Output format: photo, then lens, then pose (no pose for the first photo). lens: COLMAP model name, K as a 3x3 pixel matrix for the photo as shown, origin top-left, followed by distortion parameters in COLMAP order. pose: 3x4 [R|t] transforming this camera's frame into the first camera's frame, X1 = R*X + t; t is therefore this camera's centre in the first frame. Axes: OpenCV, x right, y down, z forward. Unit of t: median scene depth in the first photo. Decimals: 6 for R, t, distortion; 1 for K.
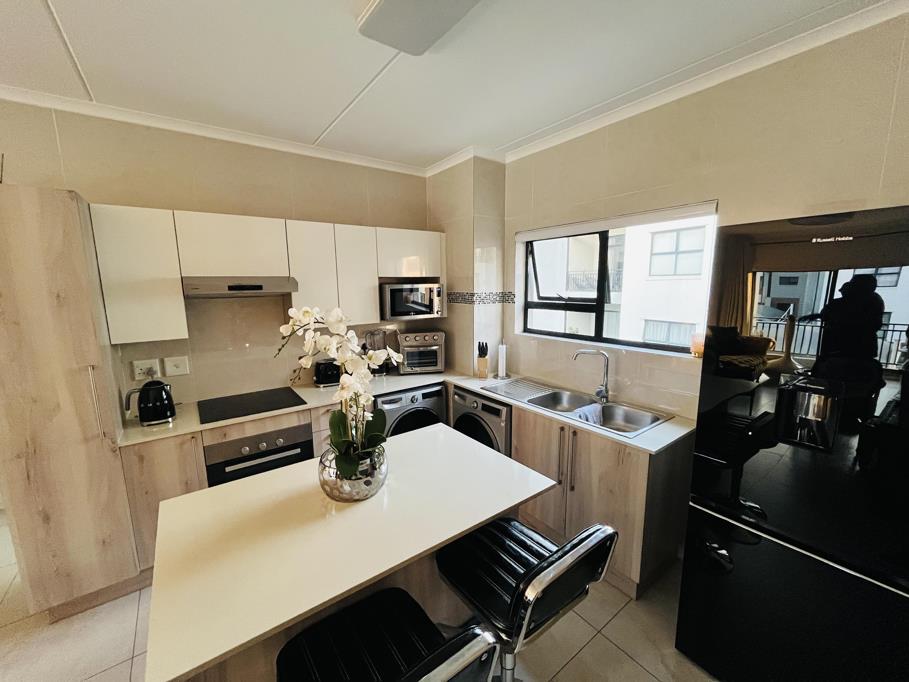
lens RADIAL K [[364.0, 0, 453.4], [0, 364.0, 343.0], [0, 0, 1]] dist [-0.014851, -0.000265]
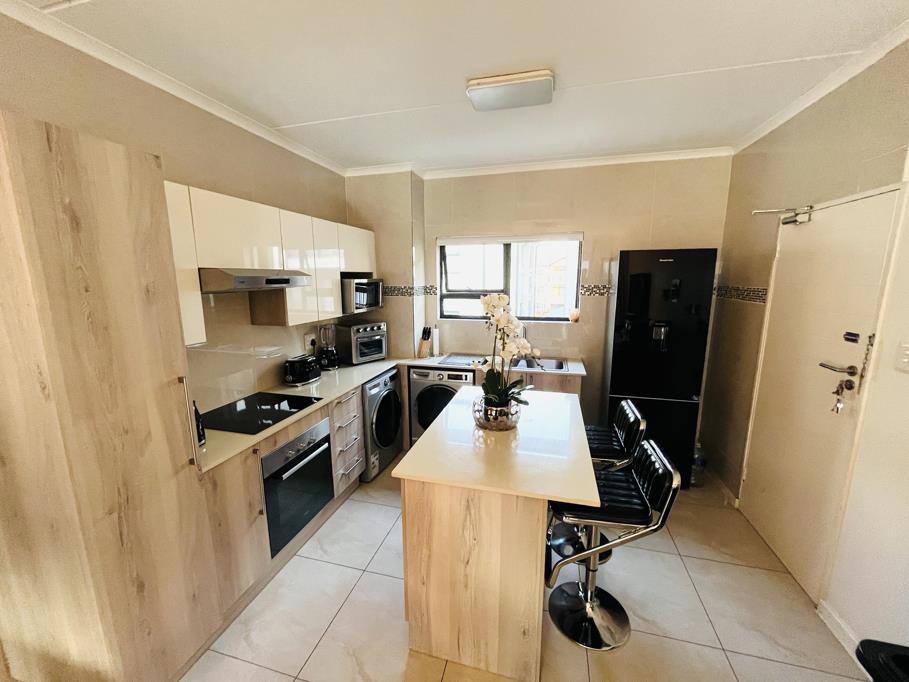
lens RADIAL K [[364.0, 0, 458.8], [0, 364.0, 343.8], [0, 0, 1]] dist [-0.014851, -0.000265]
pose [[0.781025, -0.102778, 0.615984, -0.638289], [0.094125, 0.994470, 0.046585, 0.005741], [-0.617366, 0.021596, 0.786380, -0.014955]]
